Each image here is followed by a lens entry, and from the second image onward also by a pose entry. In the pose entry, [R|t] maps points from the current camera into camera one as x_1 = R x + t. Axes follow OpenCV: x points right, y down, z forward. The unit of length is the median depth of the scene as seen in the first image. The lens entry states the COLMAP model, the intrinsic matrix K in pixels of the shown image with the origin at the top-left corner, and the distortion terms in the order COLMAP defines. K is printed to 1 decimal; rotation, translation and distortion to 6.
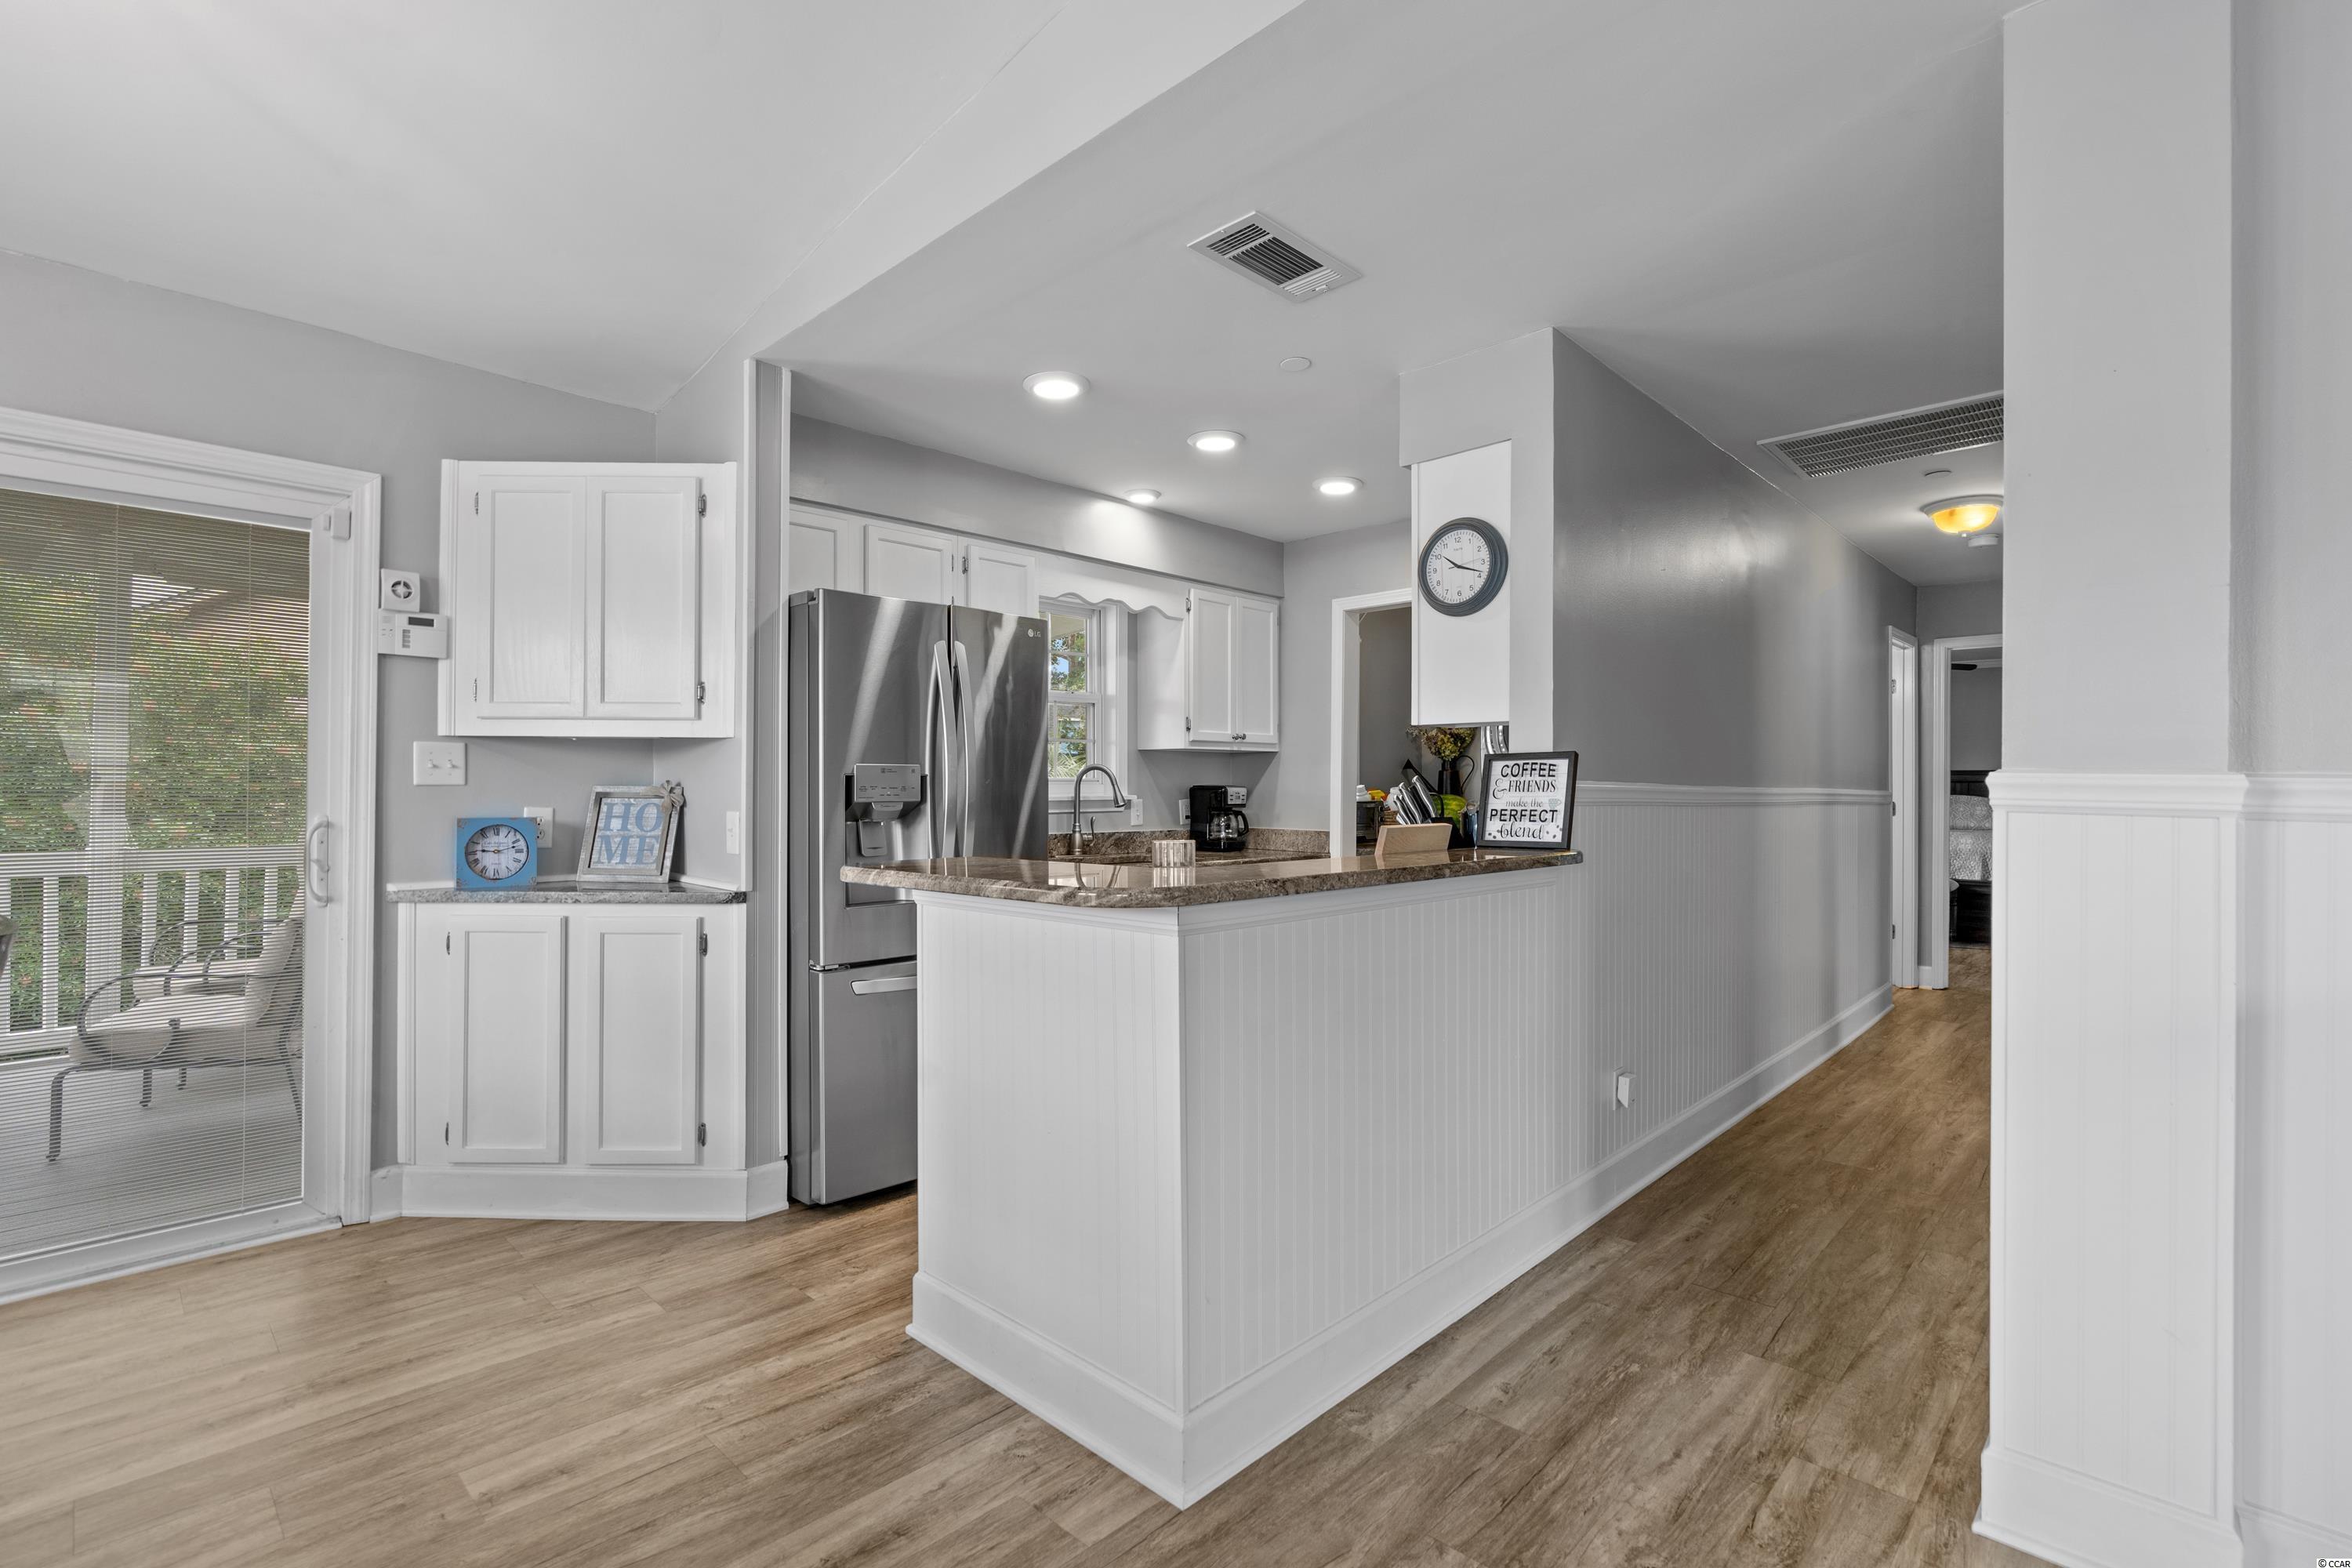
lens RADIAL K [[1102.9, 0, 1176.0], [0, 1102.9, 784.0], [0, 0, 1]] dist [0.001328, 0.000192]
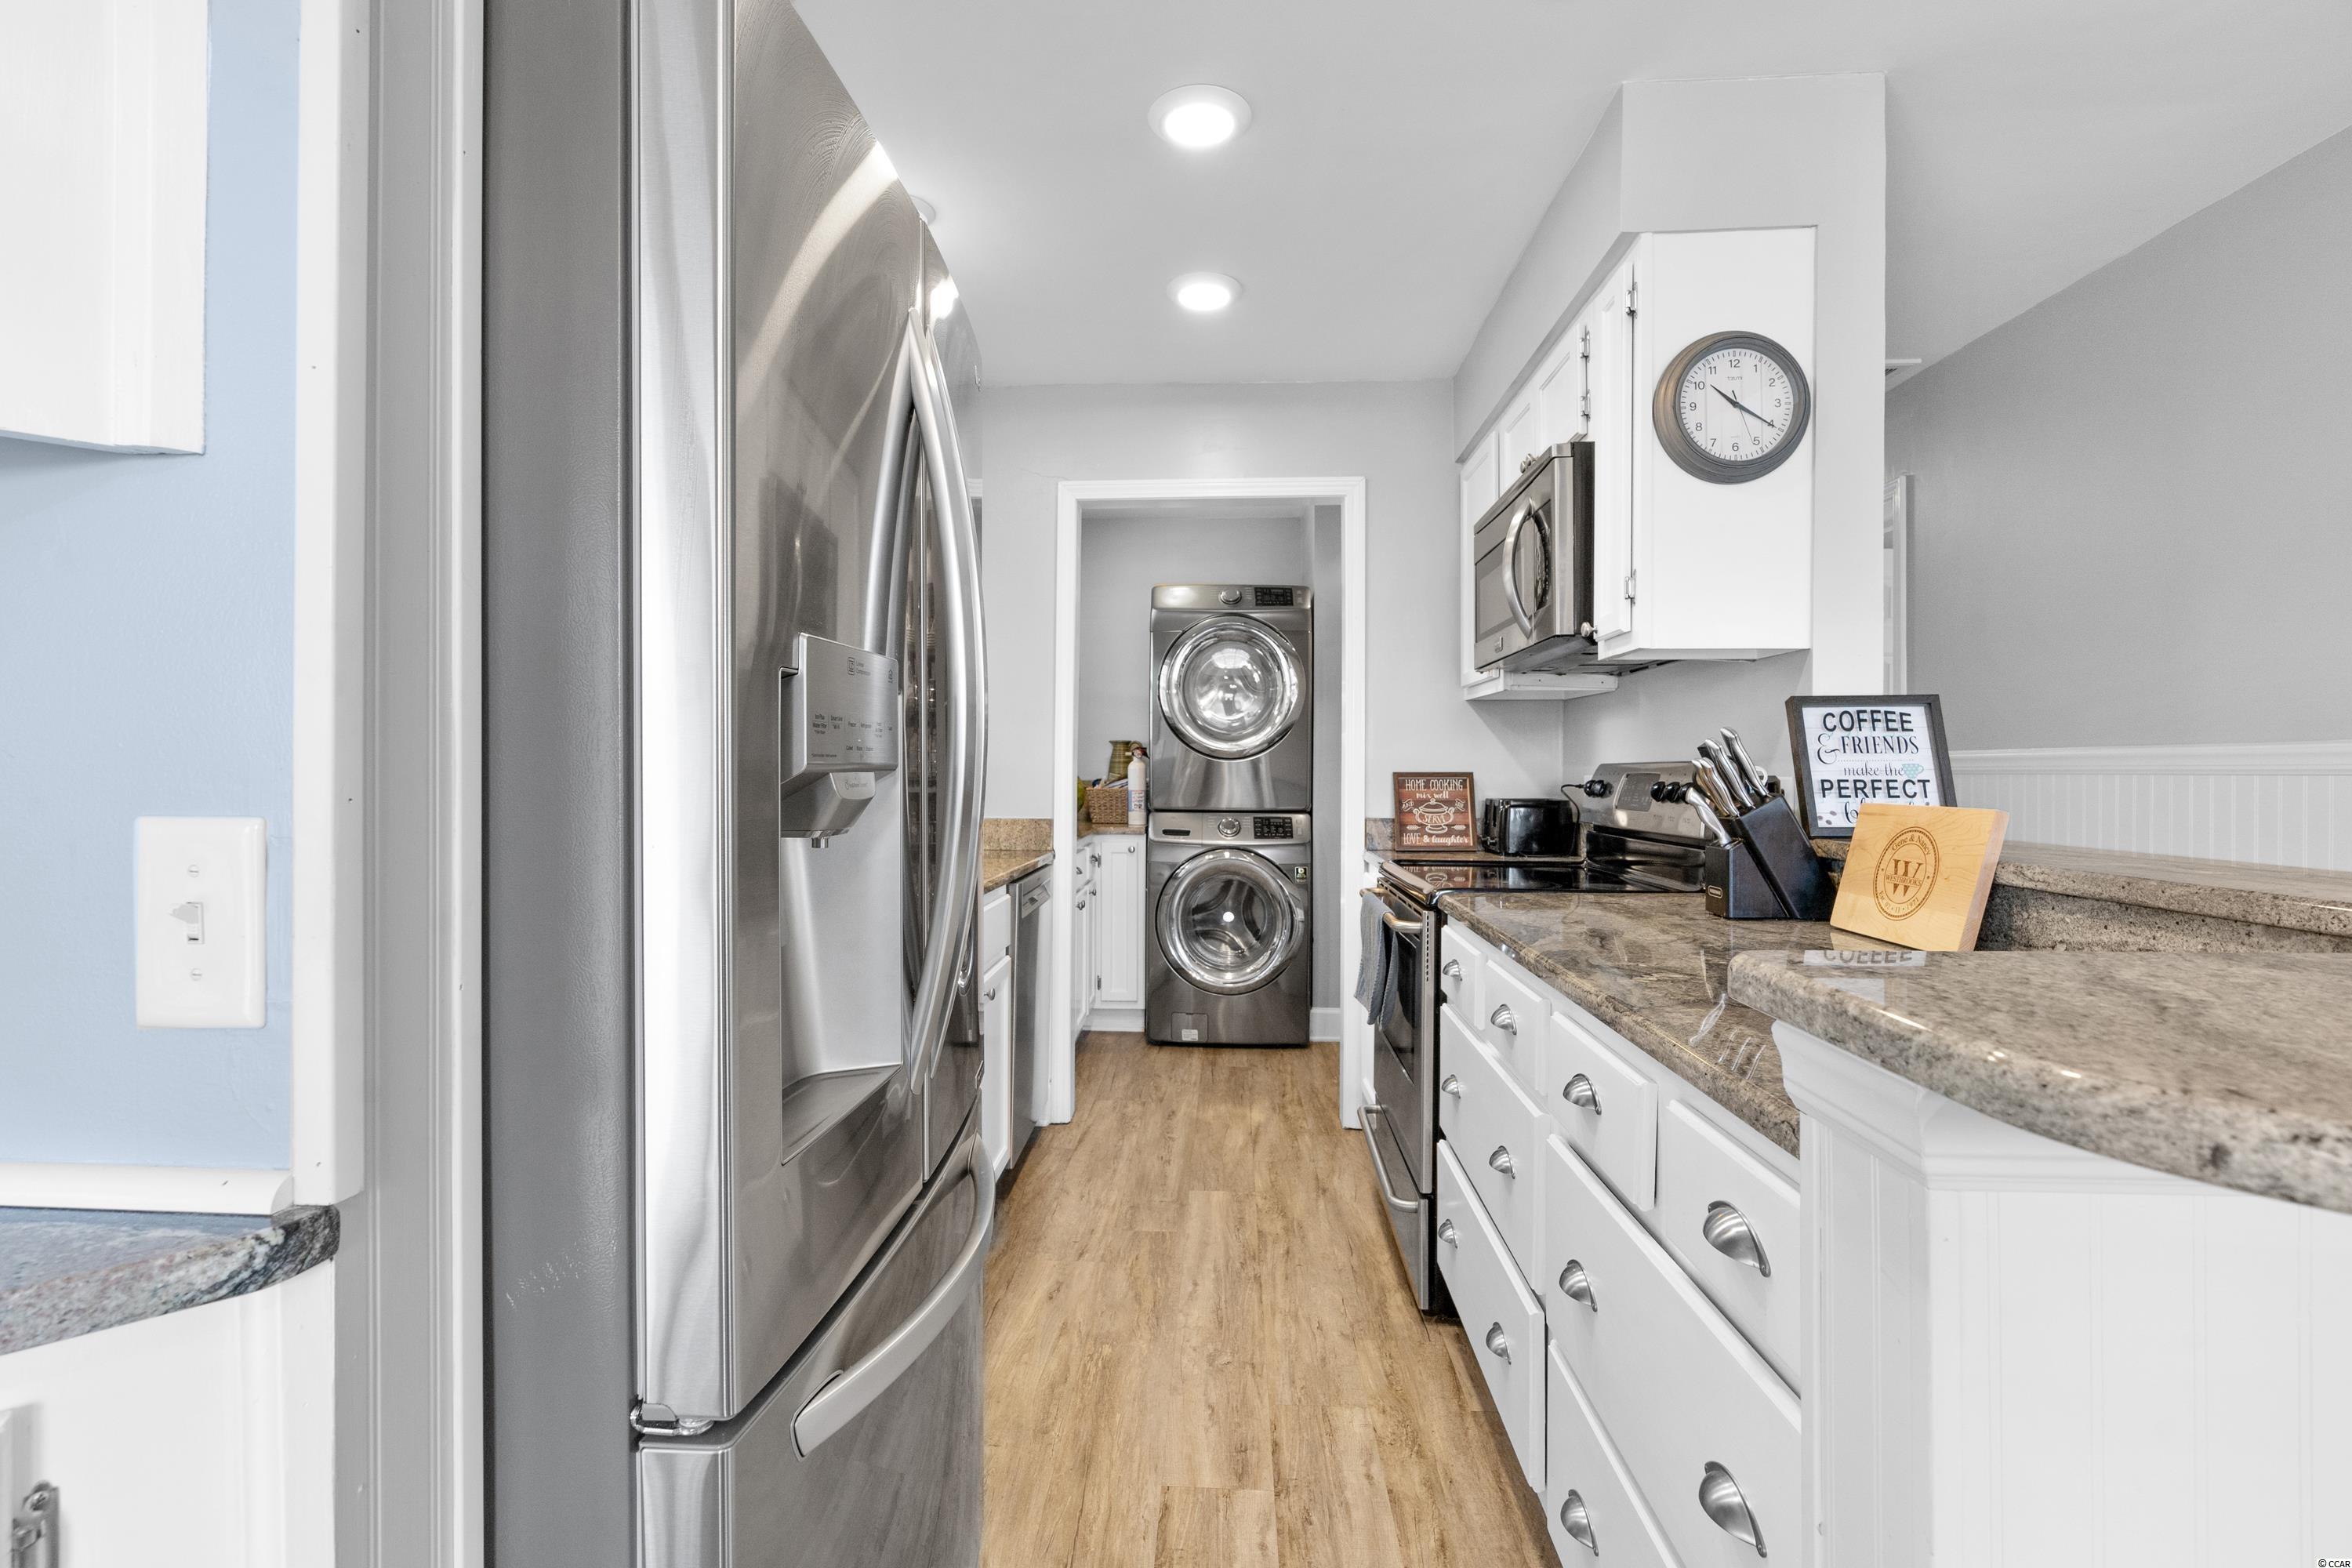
lens RADIAL K [[1039.2, 0, 1176.0], [0, 1039.2, 784.0], [0, 0, 1]] dist [-0.011147, -0.000094]
pose [[0.765924, -0.006331, 0.642900, -0.394577], [-0.004756, 0.999868, 0.015512, 0.017305], [-0.642914, -0.014938, 0.765793, 0.761334]]
